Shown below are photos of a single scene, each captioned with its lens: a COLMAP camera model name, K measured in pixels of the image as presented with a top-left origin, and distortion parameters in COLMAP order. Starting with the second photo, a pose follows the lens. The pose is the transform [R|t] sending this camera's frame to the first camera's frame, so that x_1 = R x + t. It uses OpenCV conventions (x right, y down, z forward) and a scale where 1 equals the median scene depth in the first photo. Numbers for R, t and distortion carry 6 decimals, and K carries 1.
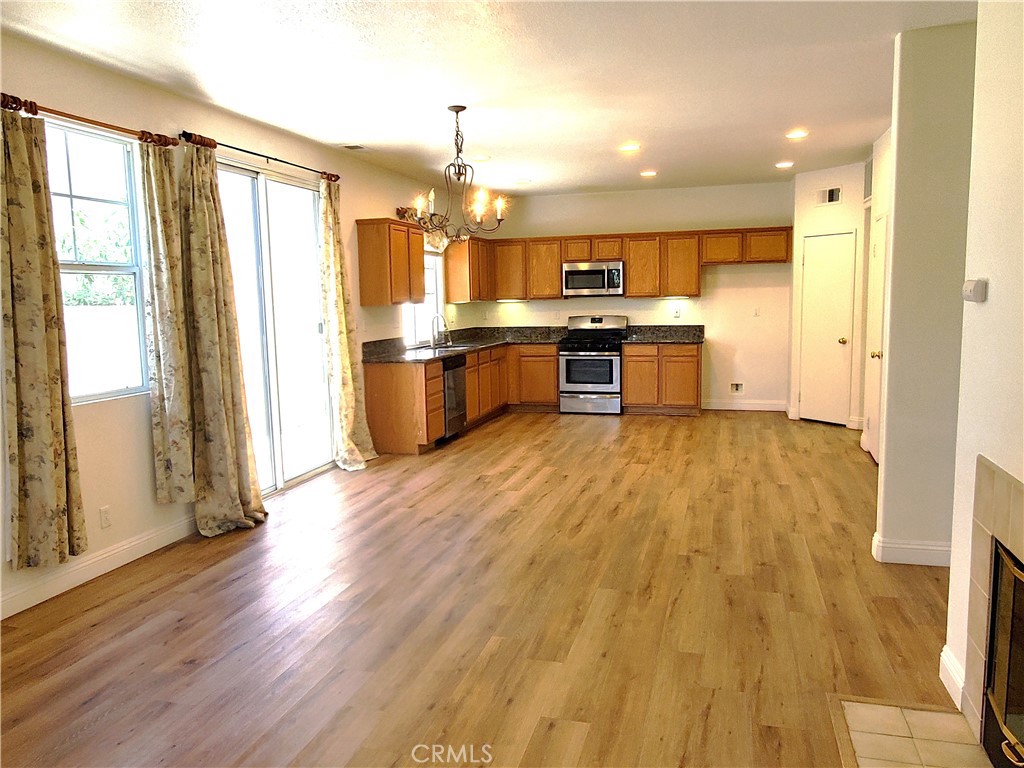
lens RADIAL K [[767.7, 0, 508.2], [0, 767.7, 385.3], [0, 0, 1]] dist [-0.000105, 0.005171]
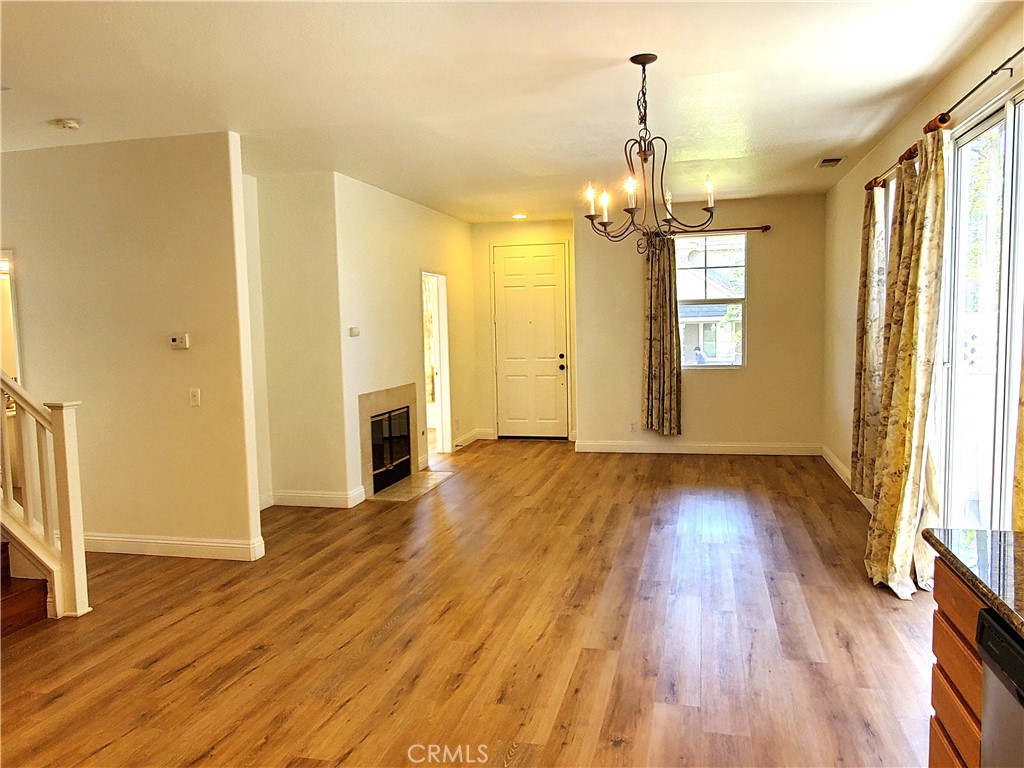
lens RADIAL K [[767.7, 0, 508.2], [0, 767.7, 385.3], [0, 0, 1]] dist [-0.000105, 0.005171]
pose [[-0.998581, 0.045941, -0.026939, 0.076610], [0.039617, 0.978836, 0.200777, -0.184269], [0.035593, 0.199425, -0.979267, 1.488416]]
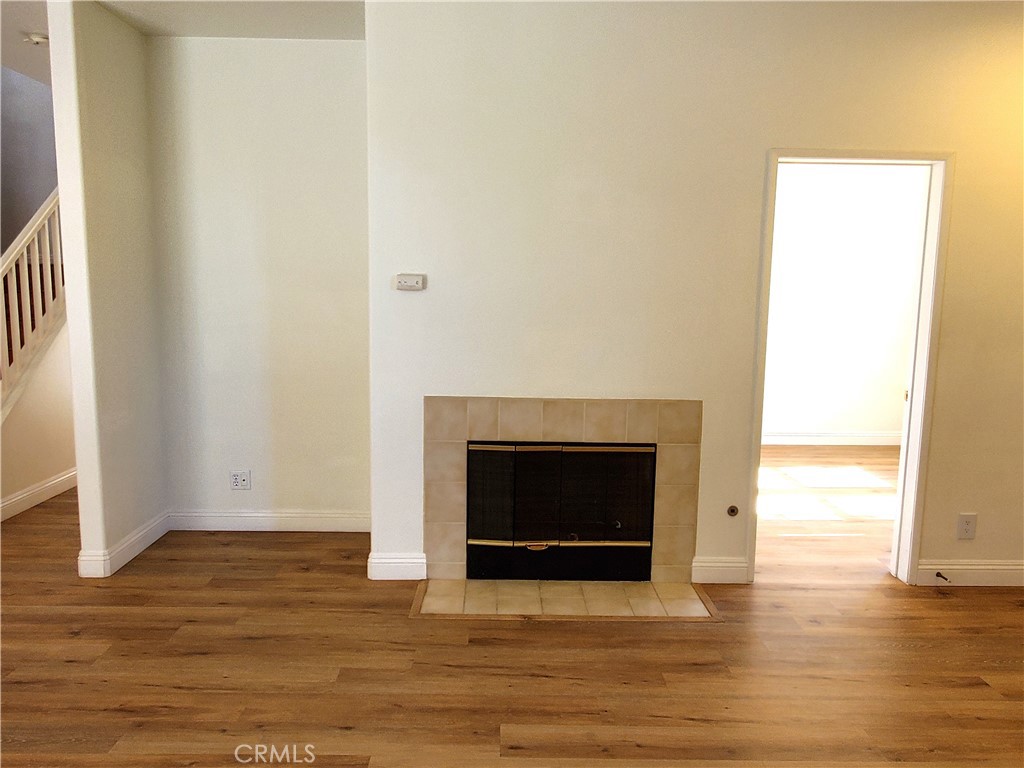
lens RADIAL K [[767.7, 0, 508.2], [0, 767.7, 385.3], [0, 0, 1]] dist [-0.000105, 0.005171]
pose [[-0.282759, -0.115459, 0.952216, -0.338045], [0.105066, 0.983027, 0.150394, -0.055128], [-0.953419, 0.142571, -0.265830, 0.521008]]
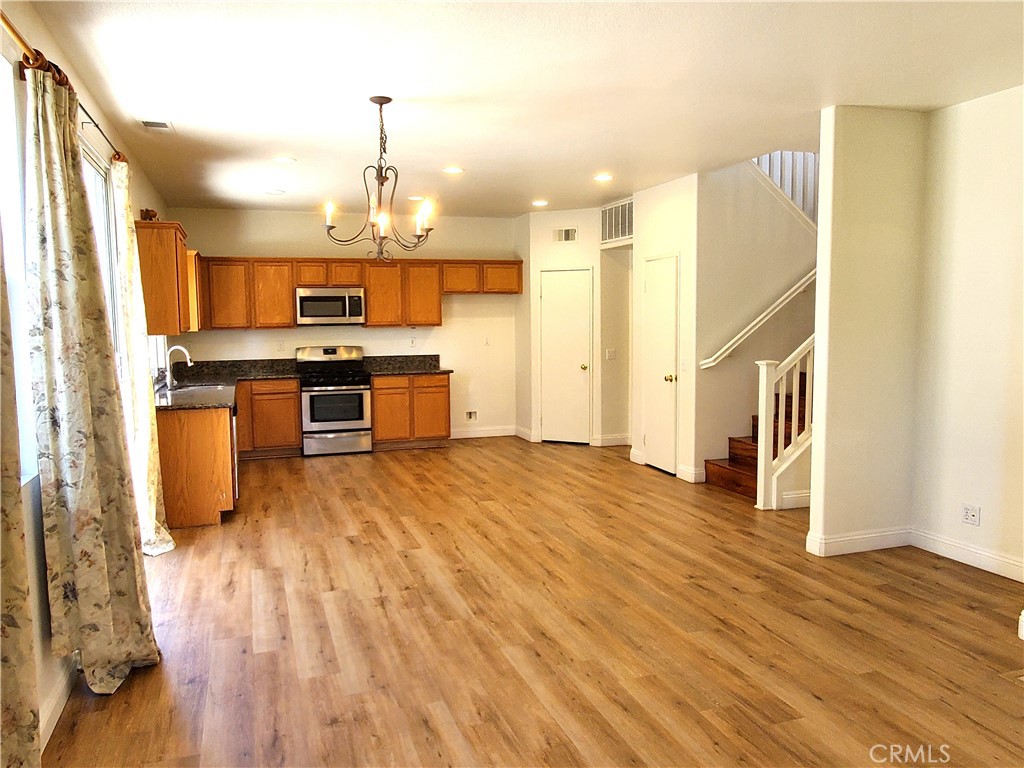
lens RADIAL K [[767.7, 0, 508.2], [0, 767.7, 385.3], [0, 0, 1]] dist [-0.000105, 0.005171]
pose [[0.819992, -0.037870, 0.571121, -0.377876], [0.059898, 0.998008, -0.019823, -0.021910], [-0.569233, 0.050464, 0.820626, 0.214205]]
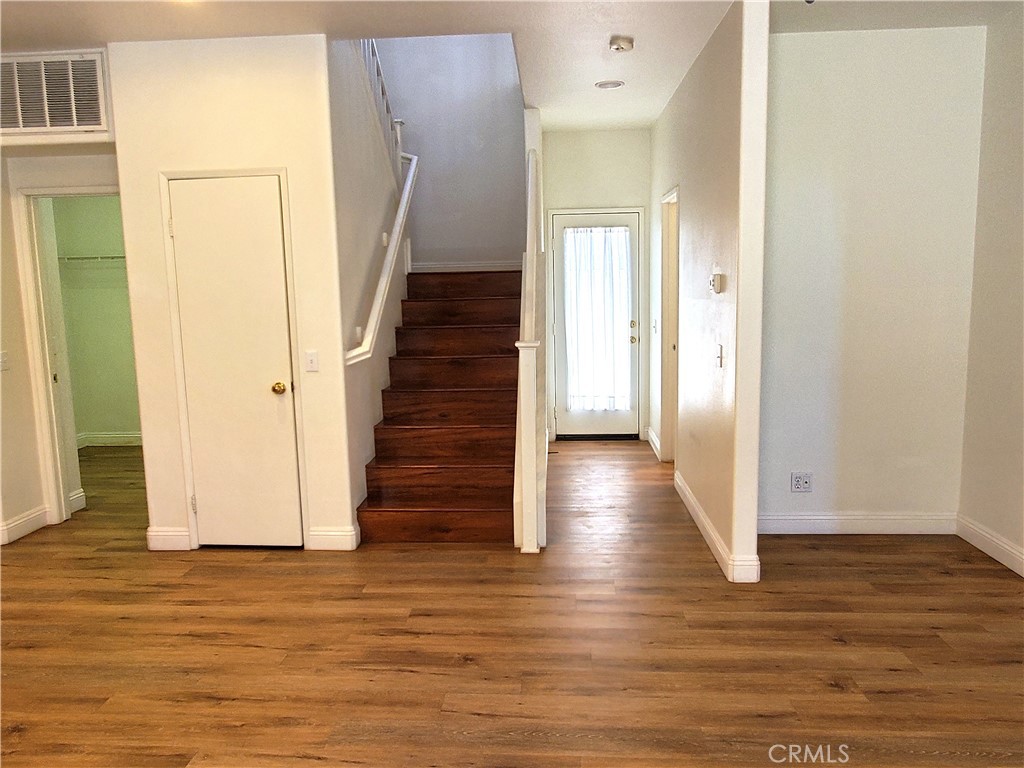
lens RADIAL K [[767.7, 0, 508.2], [0, 767.7, 385.3], [0, 0, 1]] dist [-0.000105, 0.005171]
pose [[-0.216447, -0.111434, 0.969914, -0.207199], [0.137495, 0.980084, 0.143286, -0.113725], [-0.966564, 0.164372, -0.196815, 0.978534]]
